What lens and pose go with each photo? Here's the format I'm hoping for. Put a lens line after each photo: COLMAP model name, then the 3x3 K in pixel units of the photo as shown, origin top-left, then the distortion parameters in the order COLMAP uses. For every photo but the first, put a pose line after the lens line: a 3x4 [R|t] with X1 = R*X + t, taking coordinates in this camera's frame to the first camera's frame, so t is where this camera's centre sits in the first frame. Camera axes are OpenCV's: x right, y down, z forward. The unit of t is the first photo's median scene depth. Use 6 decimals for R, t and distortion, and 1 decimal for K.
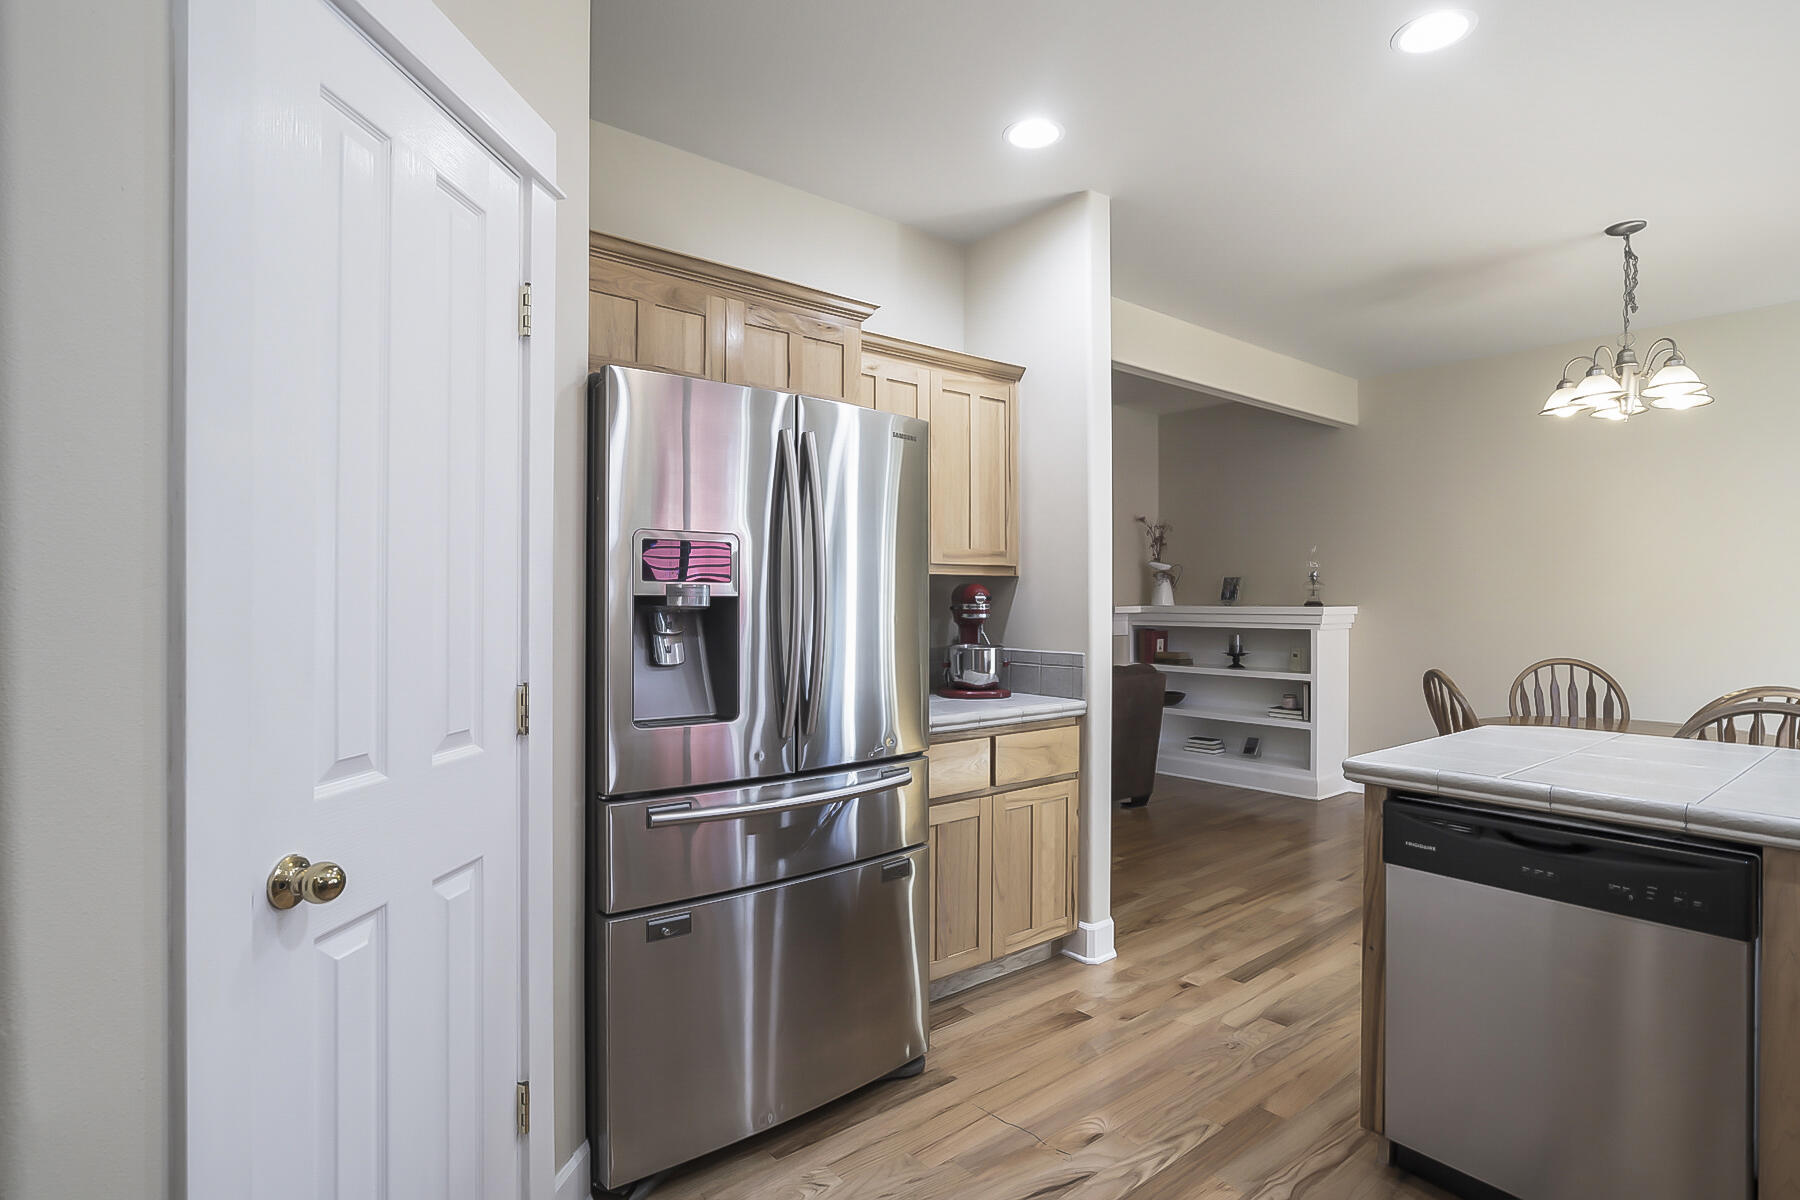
lens RADIAL K [[905.1, 0, 897.5], [0, 905.1, 604.0], [0, 0, 1]] dist [-0.016536, 0.000400]
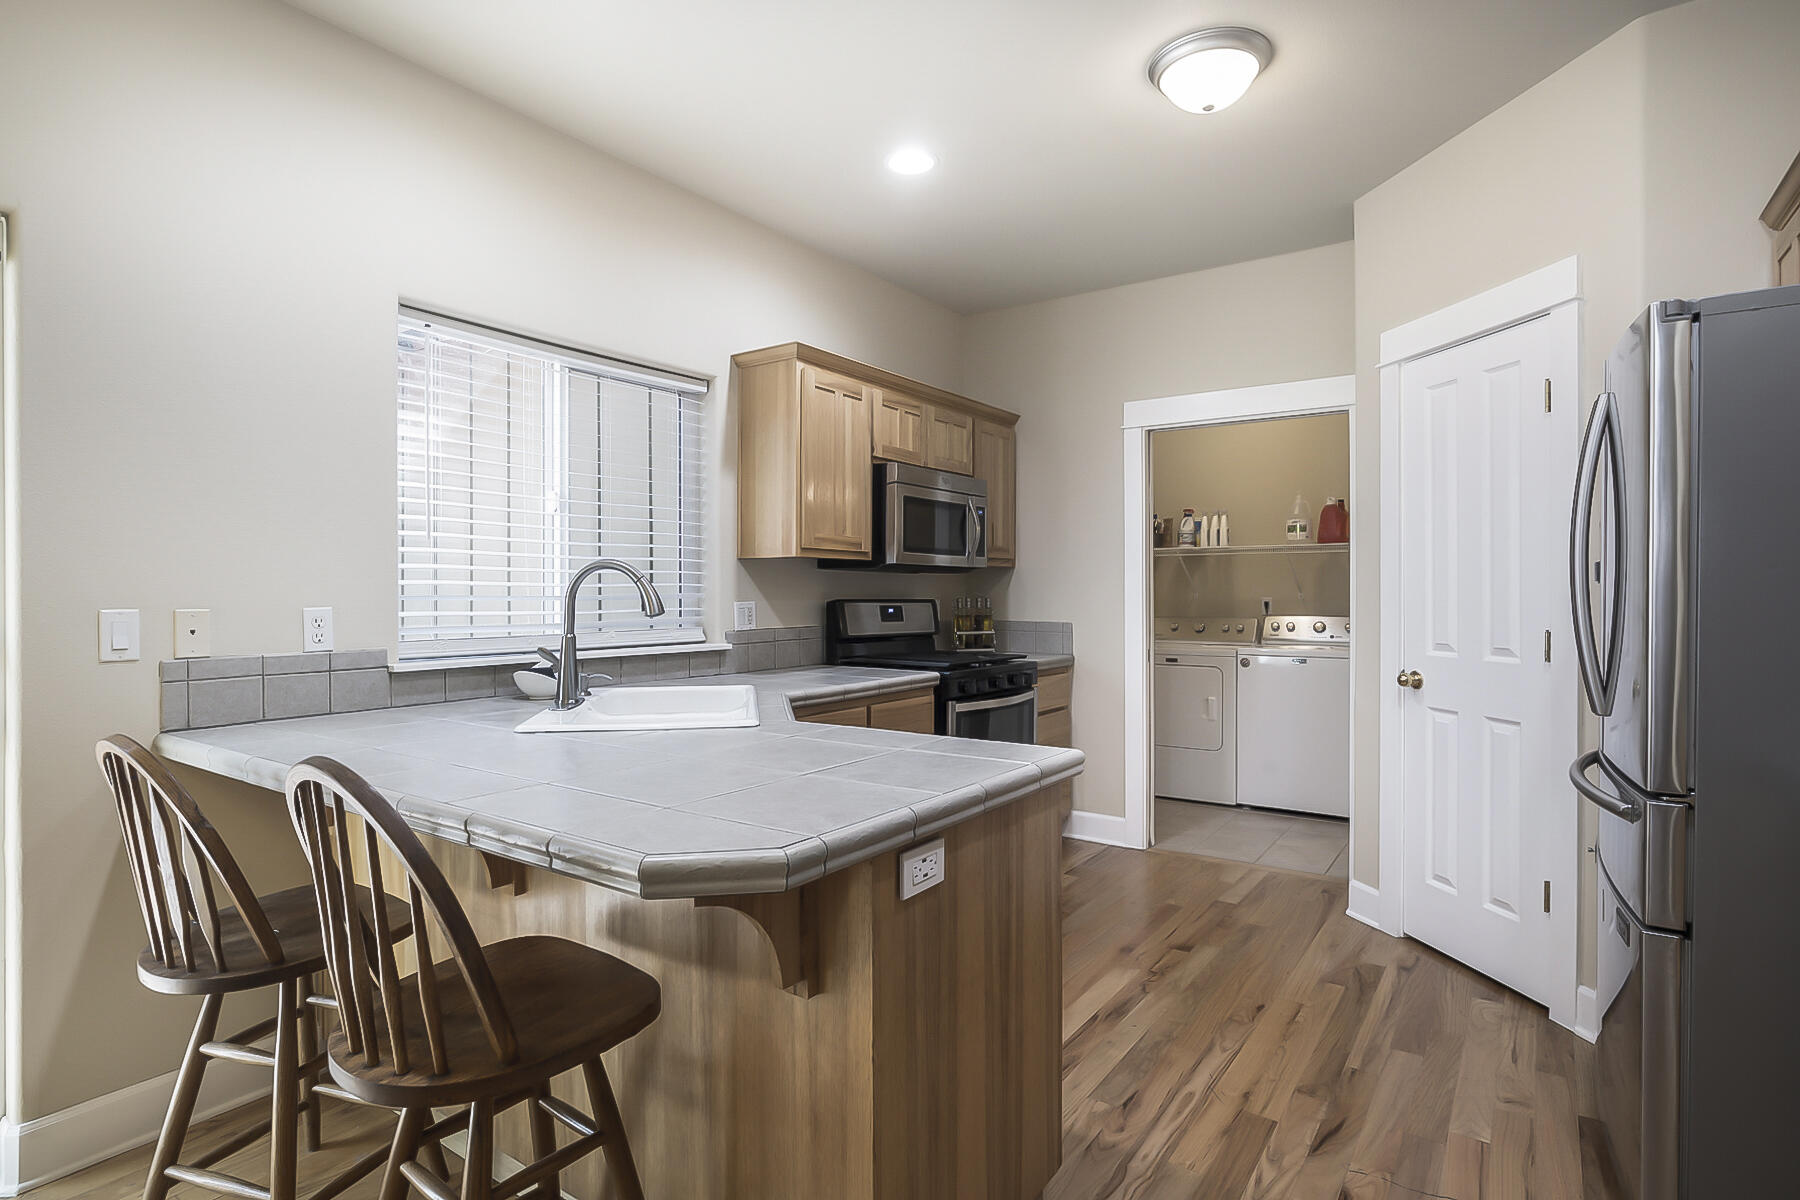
lens RADIAL K [[924.0, 0, 896.3], [0, 924.0, 590.4], [0, 0, 1]] dist [-0.002198, 0.000139]
pose [[-0.964802, -0.000846, -0.262977, 0.592686], [-0.000787, 1.000000, -0.000331, 0.009554], [0.262977, -0.000112, -0.964802, 1.190358]]
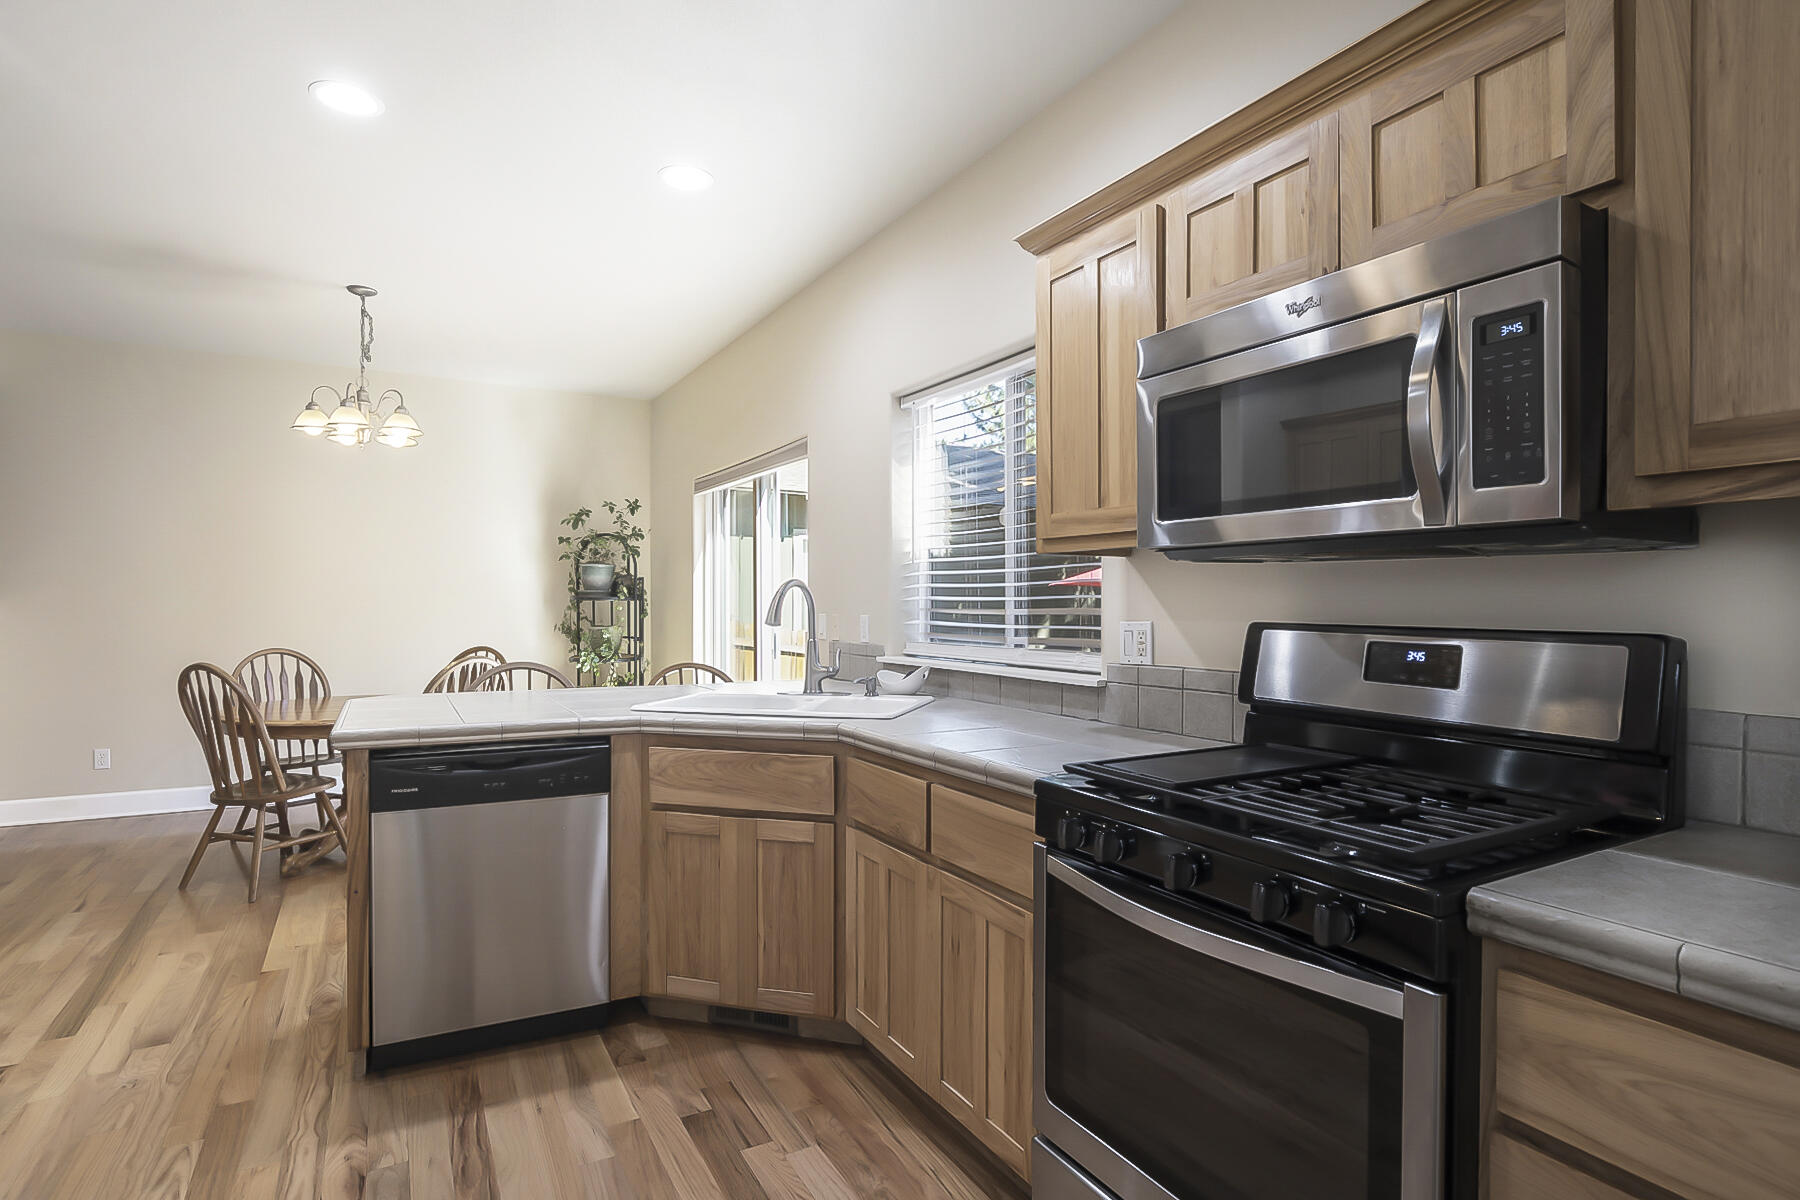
lens RADIAL K [[908.8, 0, 896.9], [0, 908.8, 602.8], [0, 0, 1]] dist [0.001109, 0.000594]
pose [[0.176274, 0.001955, 0.984339, -0.323060], [-0.000413, 0.999998, -0.001912, 0.009125], [-0.984341, -0.000069, 0.176274, 0.071182]]
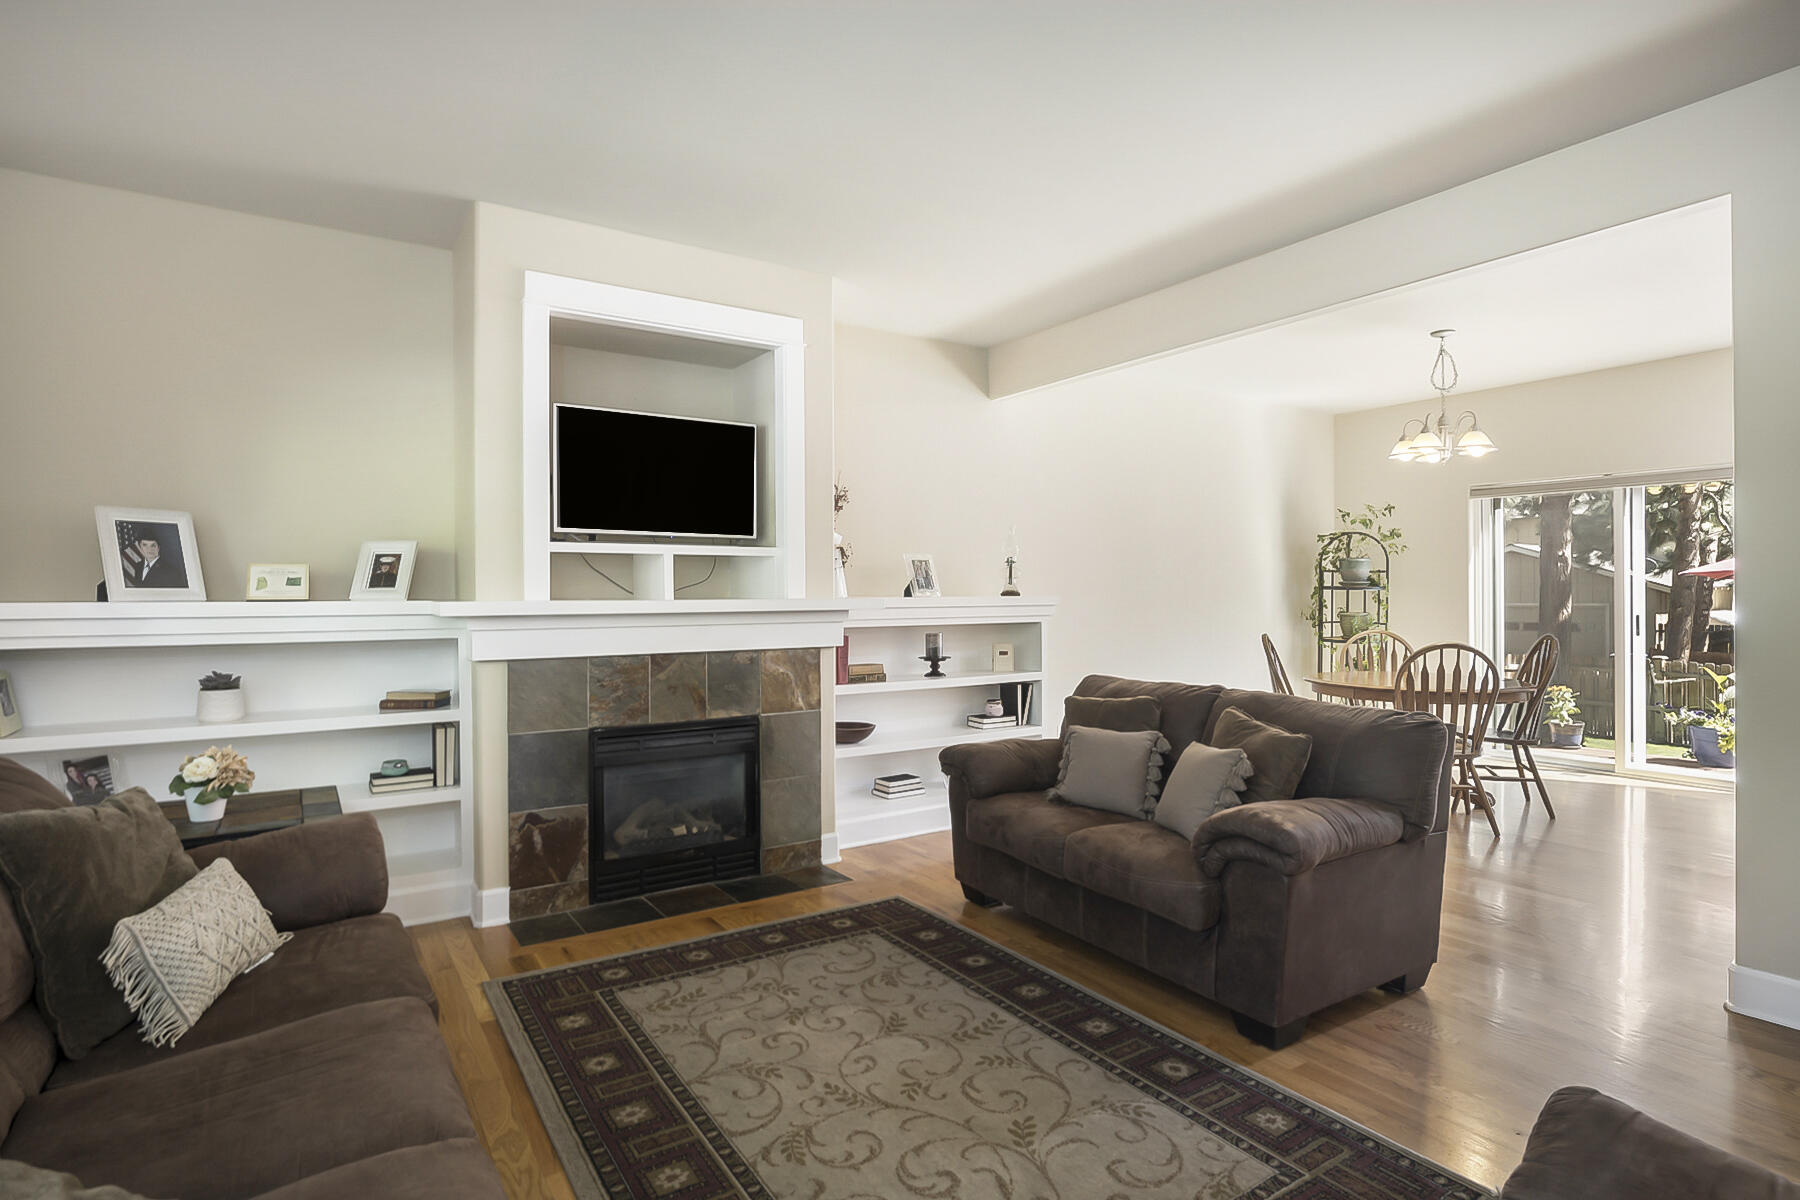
lens RADIAL K [[910.0, 0, 905.6], [0, 910.0, 599.7], [0, 0, 1]] dist [-0.004832, 0.000184]
pose [[0.098304, -0.003944, 0.995149, -0.821955], [0.010356, 0.999942, 0.002940, 0.005701], [-0.995103, 0.010017, 0.098339, 1.930489]]
